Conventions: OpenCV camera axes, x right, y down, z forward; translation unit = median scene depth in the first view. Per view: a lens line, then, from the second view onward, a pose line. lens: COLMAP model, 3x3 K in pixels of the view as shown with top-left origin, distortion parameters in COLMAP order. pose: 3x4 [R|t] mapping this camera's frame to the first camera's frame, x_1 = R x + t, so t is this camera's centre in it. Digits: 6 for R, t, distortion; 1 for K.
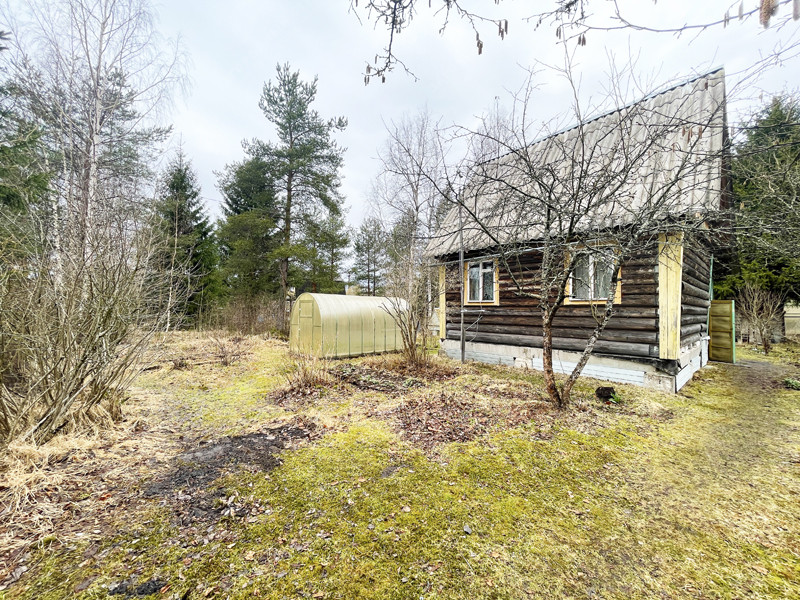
lens RADIAL K [[330.9, 0, 397.7], [0, 330.9, 298.0], [0, 0, 1]] dist [0.003085, -0.000264]
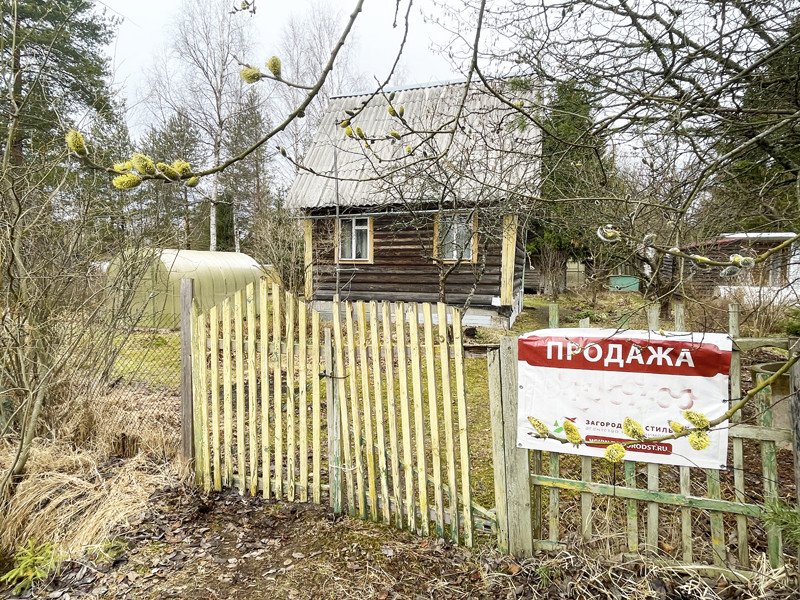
lens RADIAL K [[469.0, 0, 401.8], [0, 469.0, 303.1], [0, 0, 1]] dist [0.025545, 0.000463]
pose [[0.864579, -0.043726, 0.500591, -0.345252], [-0.015151, 0.993485, 0.112948, -0.021906], [-0.502268, -0.105237, 0.858284, -0.288273]]
